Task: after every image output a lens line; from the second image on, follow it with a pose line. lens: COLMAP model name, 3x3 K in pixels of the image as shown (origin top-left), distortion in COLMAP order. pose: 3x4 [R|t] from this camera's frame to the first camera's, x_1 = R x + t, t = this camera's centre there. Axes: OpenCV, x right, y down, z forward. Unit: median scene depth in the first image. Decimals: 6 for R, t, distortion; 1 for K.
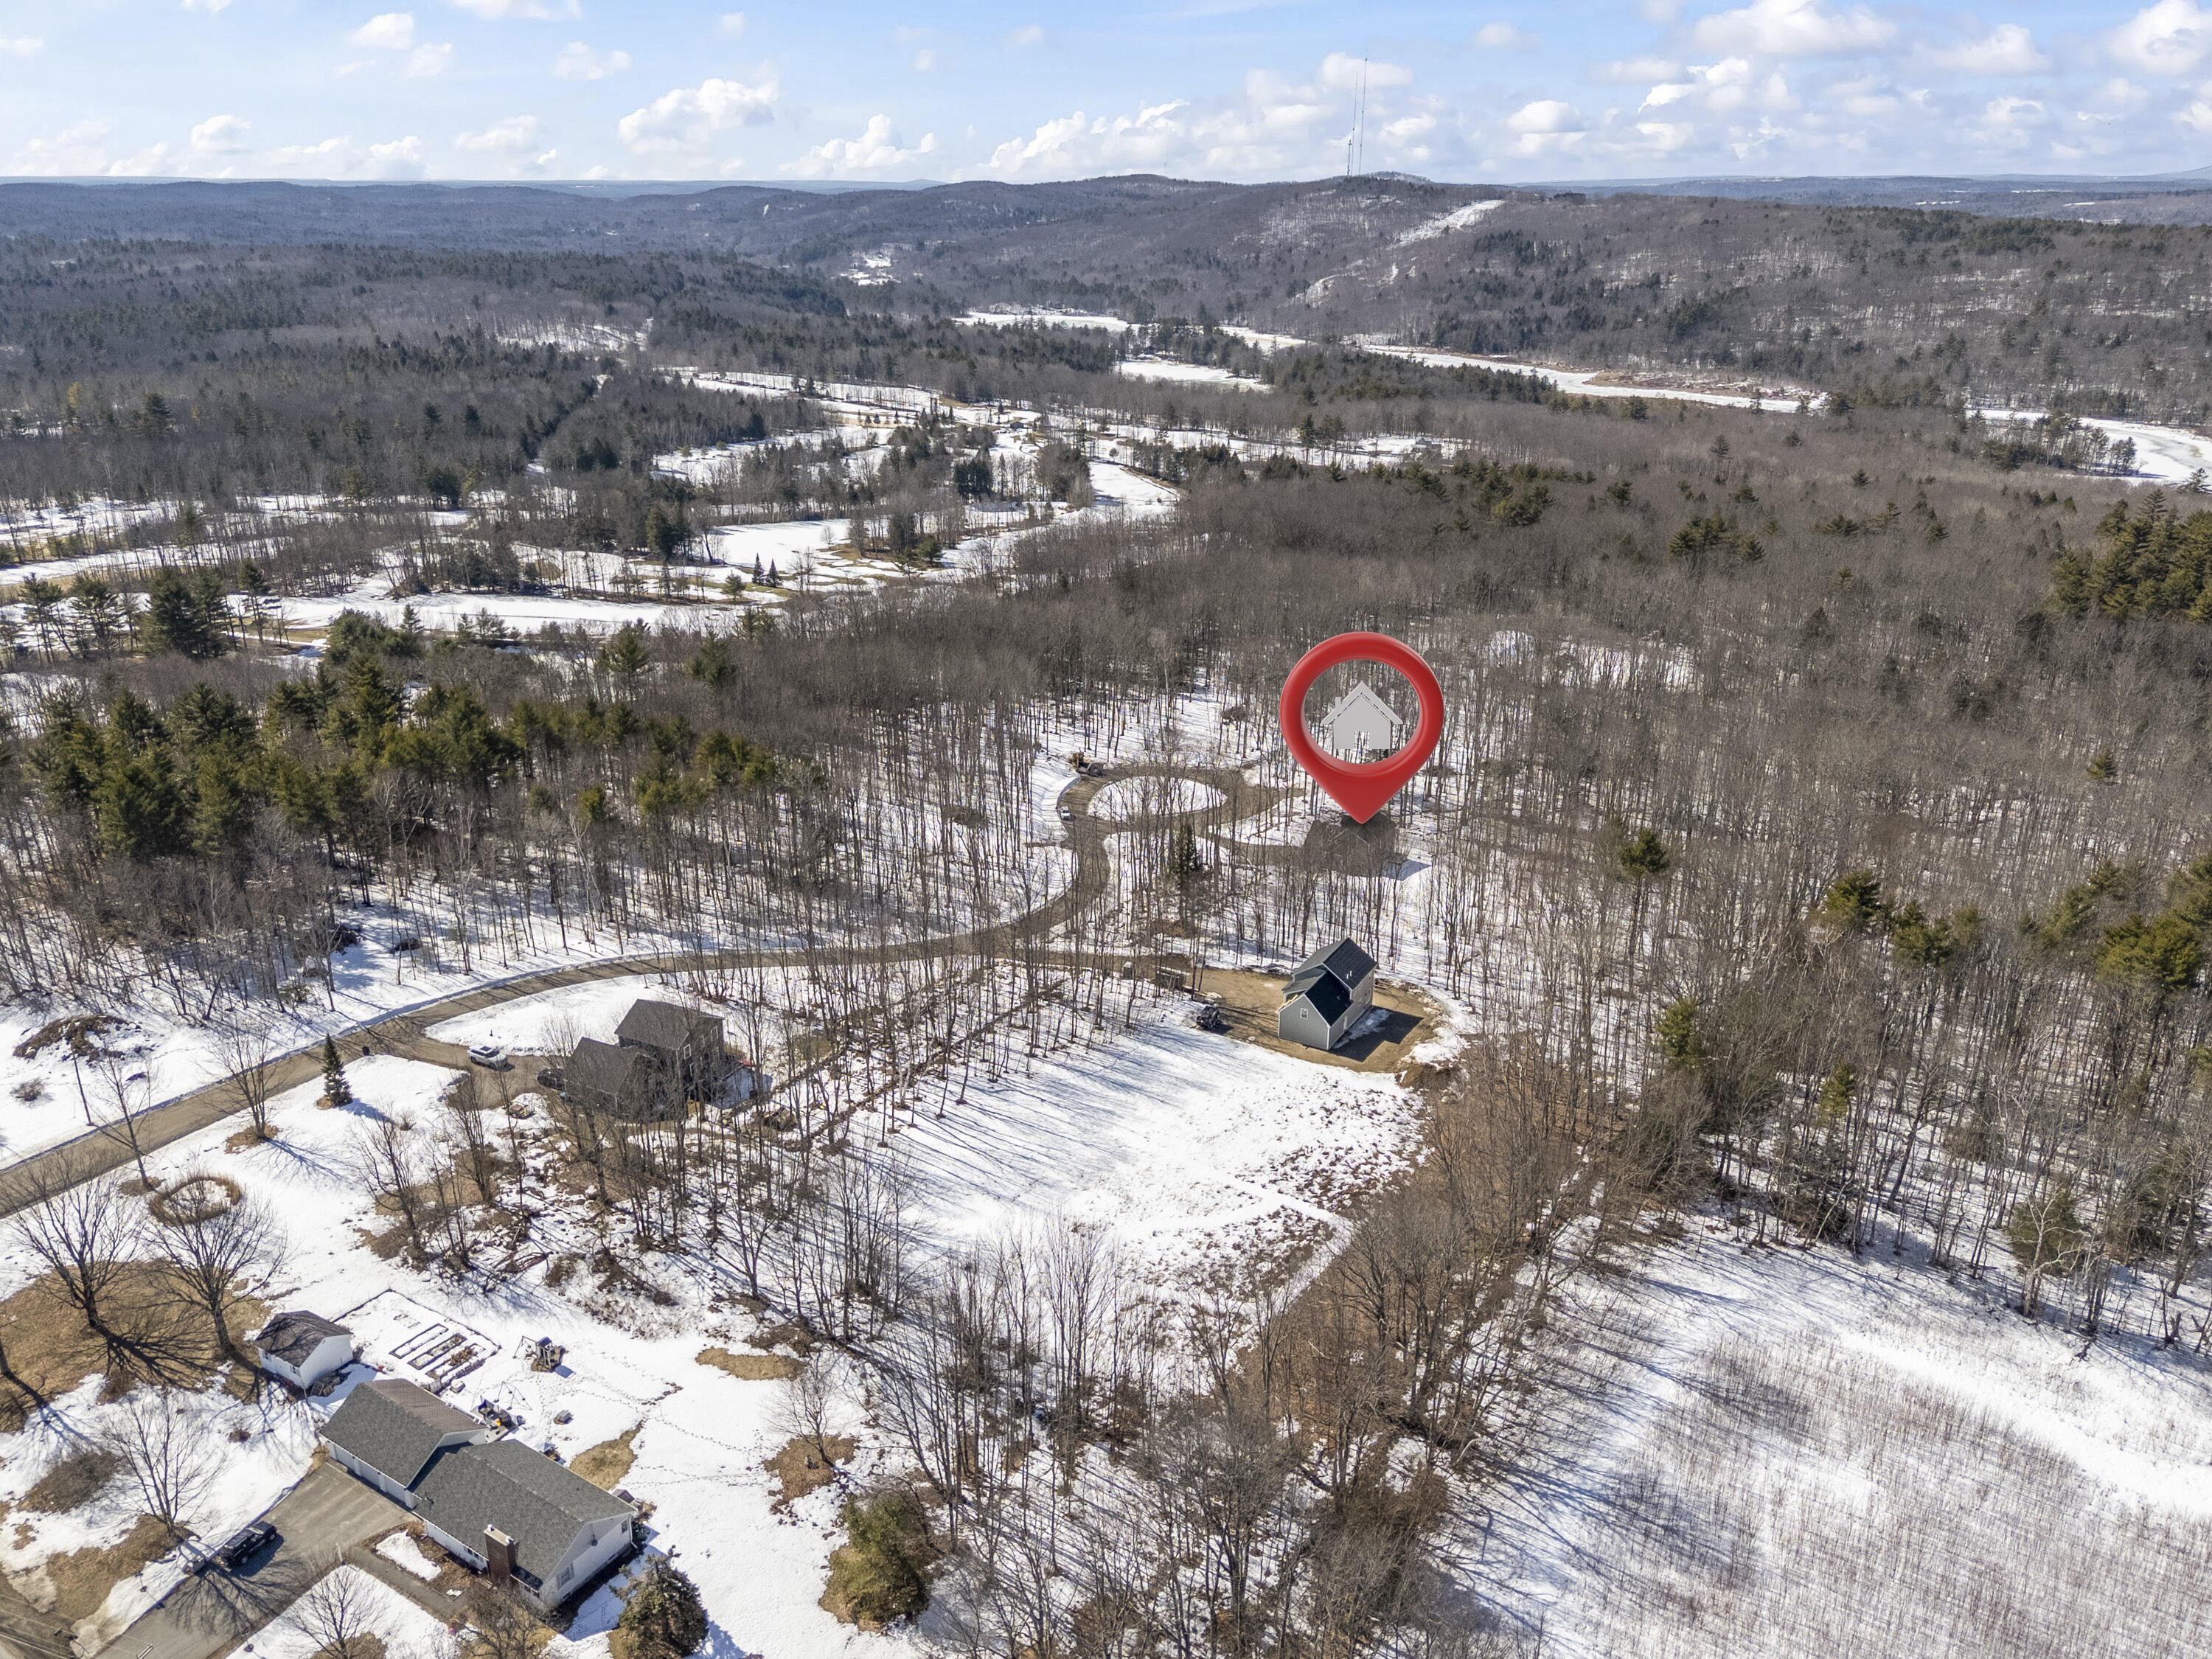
lens RADIAL K [[1659.1, 0, 1097.6], [0, 1659.1, 903.8], [0, 0, 1]] dist [0.055550, -0.041307]
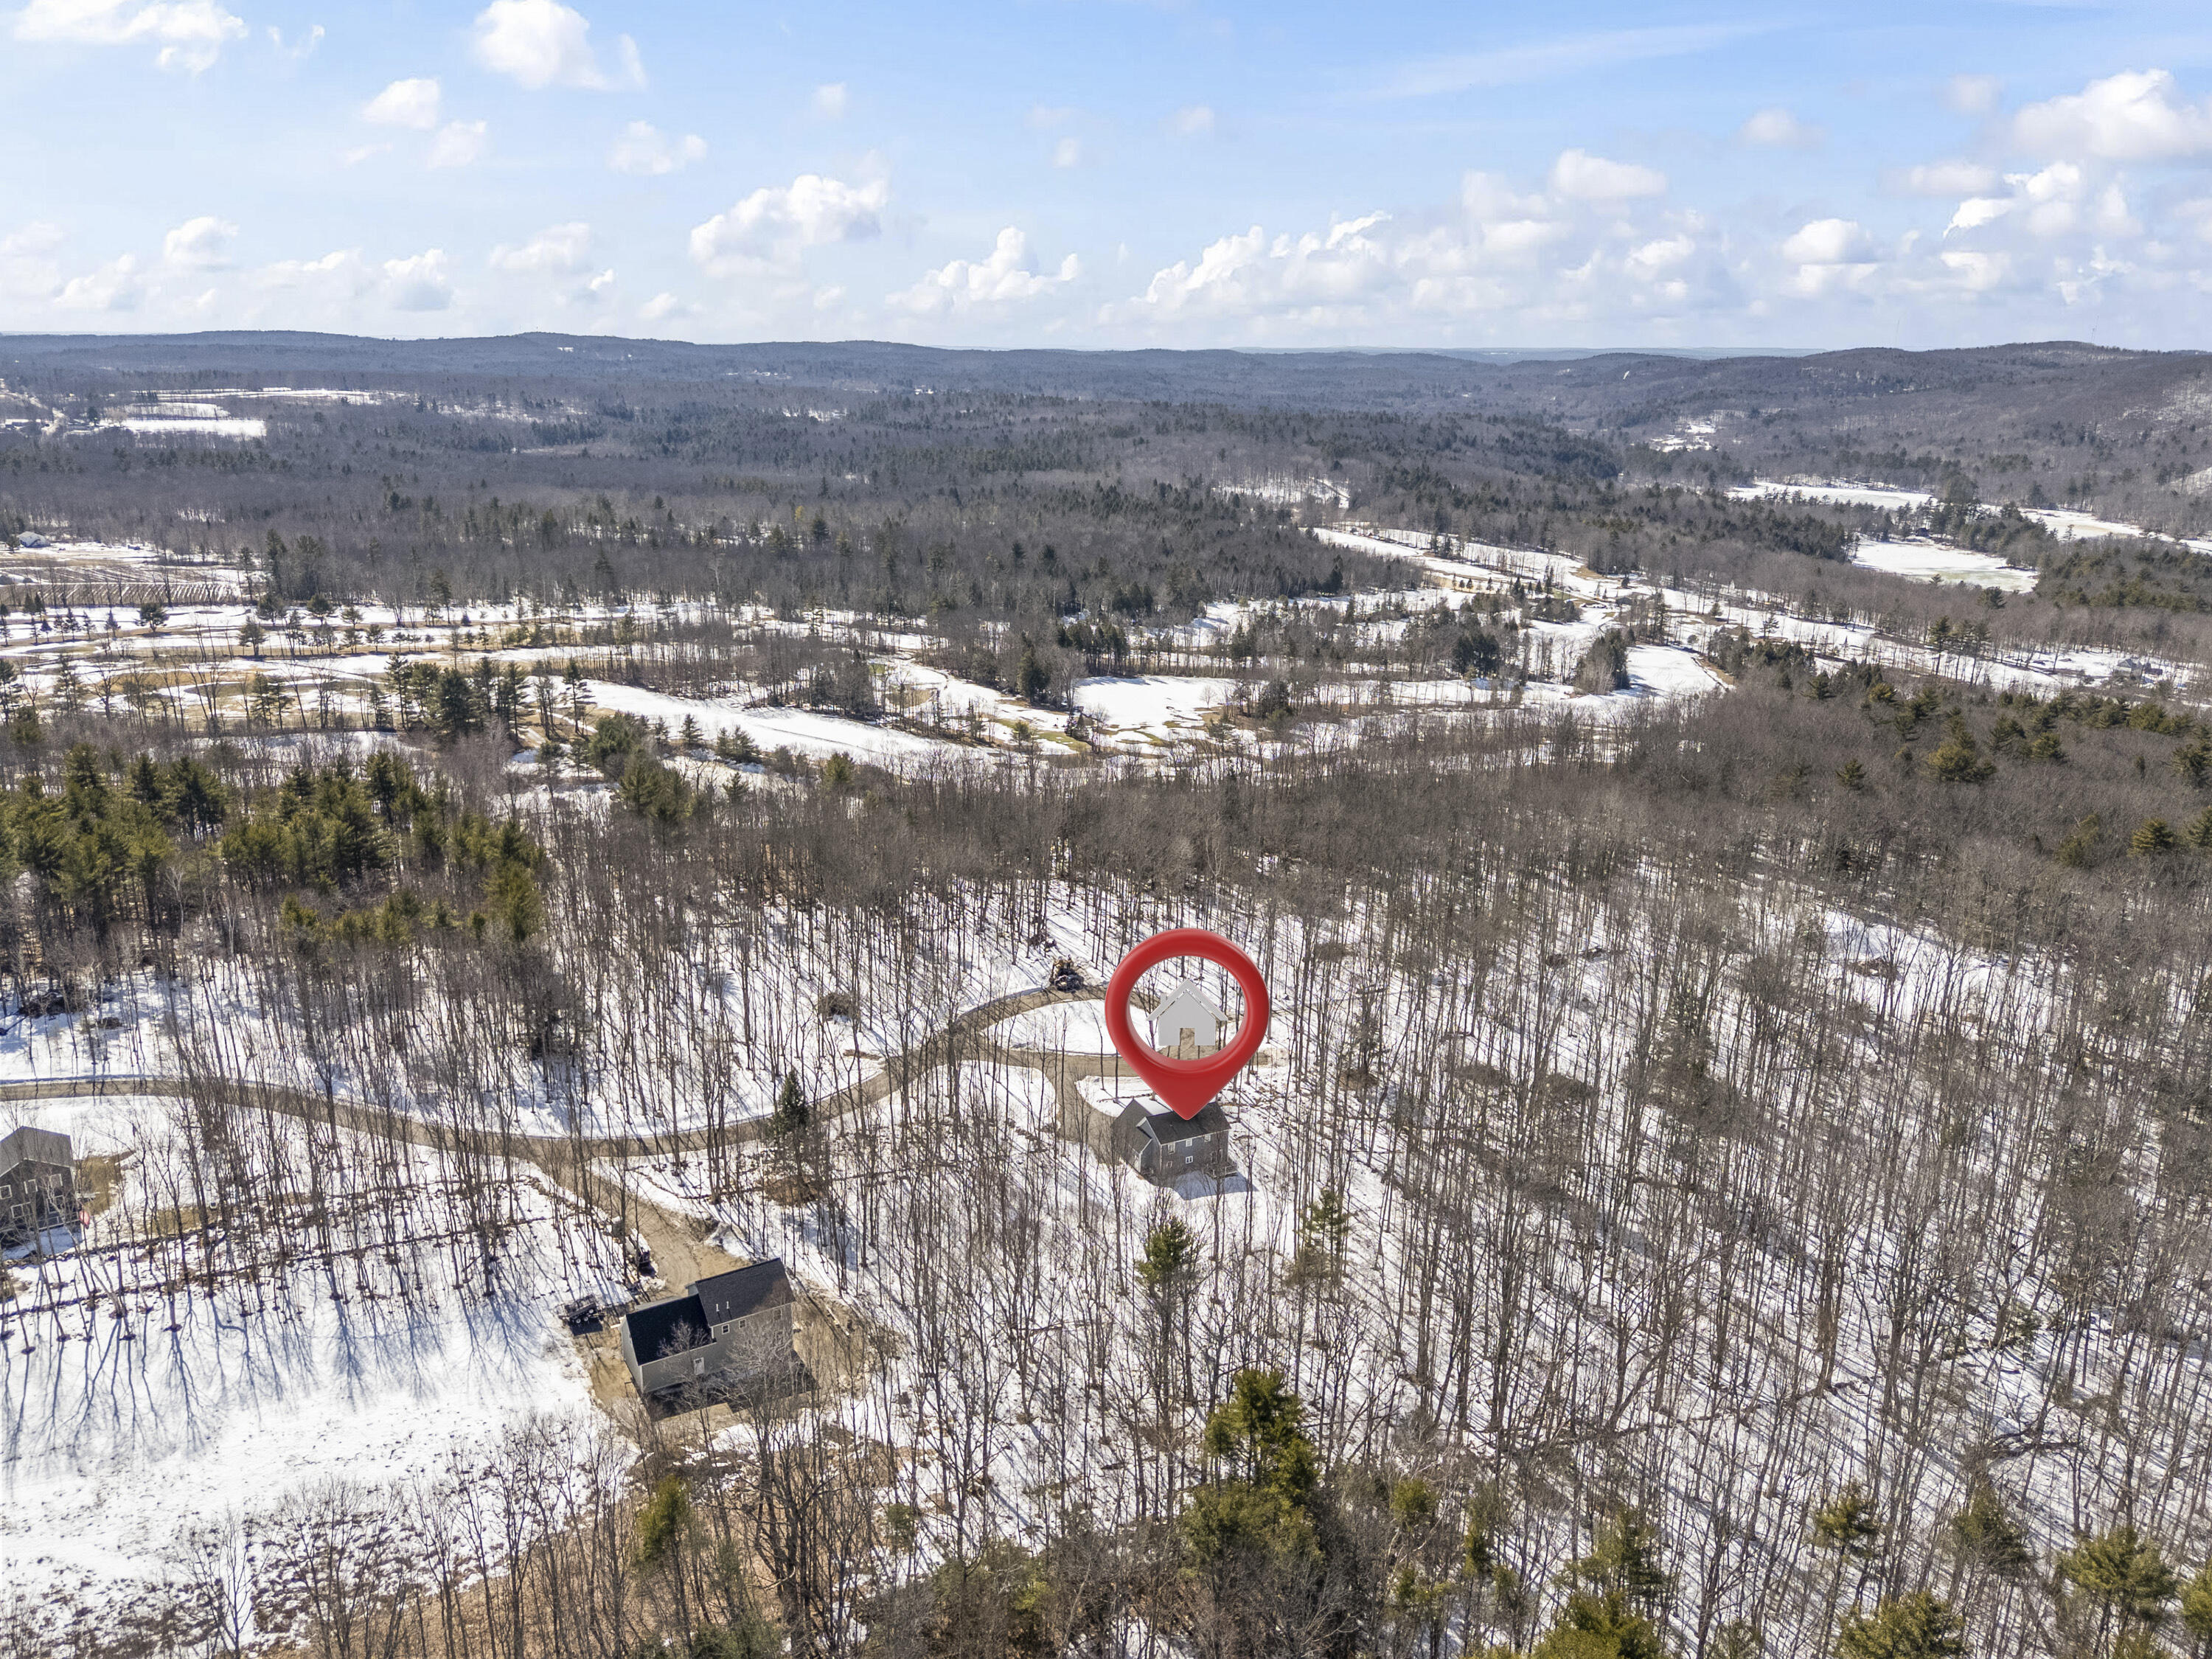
lens RADIAL K [[1658.6, 0, 1117.8], [0, 1658.6, 826.5], [0, 0, 1]] dist [0.056569, -0.044038]
pose [[0.864073, 0.148448, -0.480979, 0.162360], [-0.208967, 0.975084, -0.074458, -0.038869], [0.457942, 0.164846, 0.873564, 0.090533]]
